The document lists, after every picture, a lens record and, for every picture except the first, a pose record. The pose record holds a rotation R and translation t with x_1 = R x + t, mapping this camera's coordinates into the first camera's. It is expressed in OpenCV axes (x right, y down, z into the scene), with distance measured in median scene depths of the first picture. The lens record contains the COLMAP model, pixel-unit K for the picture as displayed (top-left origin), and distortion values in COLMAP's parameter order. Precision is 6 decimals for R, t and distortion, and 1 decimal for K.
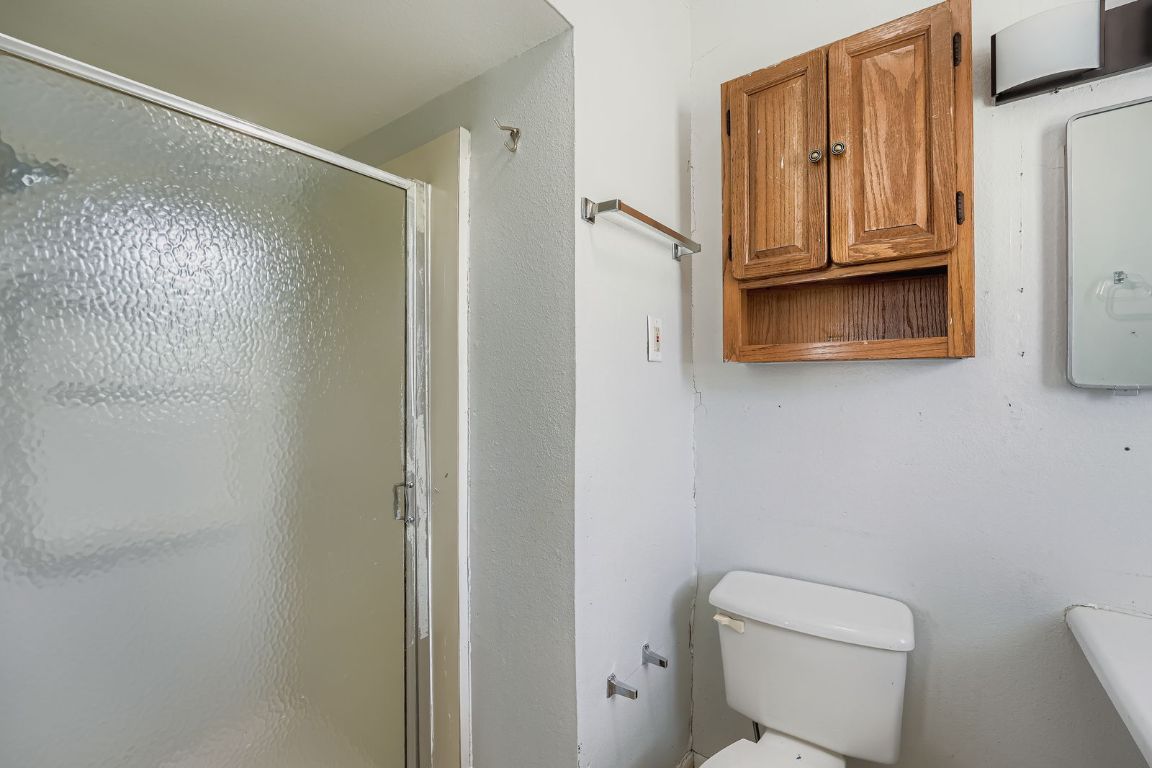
lens RADIAL K [[480.3, 0, 576.0], [0, 480.3, 384.0], [0, 0, 1]] dist [-0.001458, -0.000257]
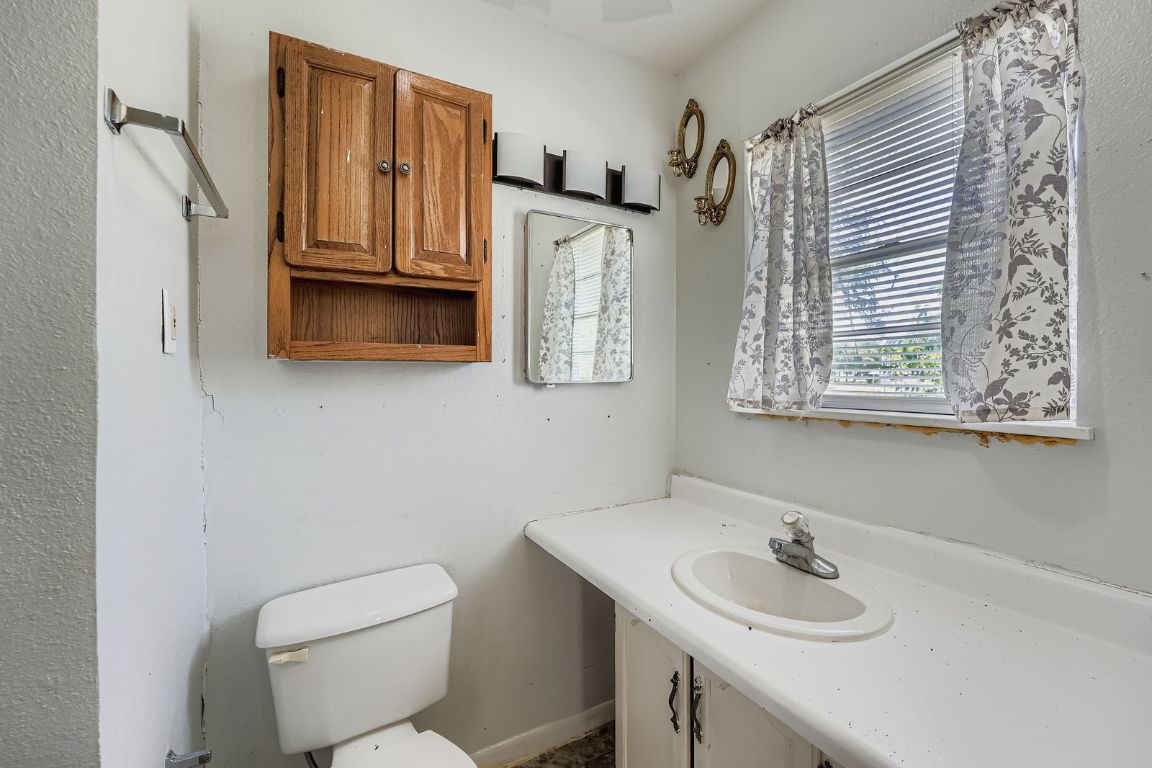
lens RADIAL K [[477.7, 0, 573.1], [0, 477.7, 382.2], [0, 0, 1]] dist [-0.005229, -0.000364]
pose [[0.432730, -0.006645, 0.901499, -0.258913], [0.005901, 0.999972, 0.004539, -0.004443], [-0.901504, 0.003356, 0.432758, 0.175567]]
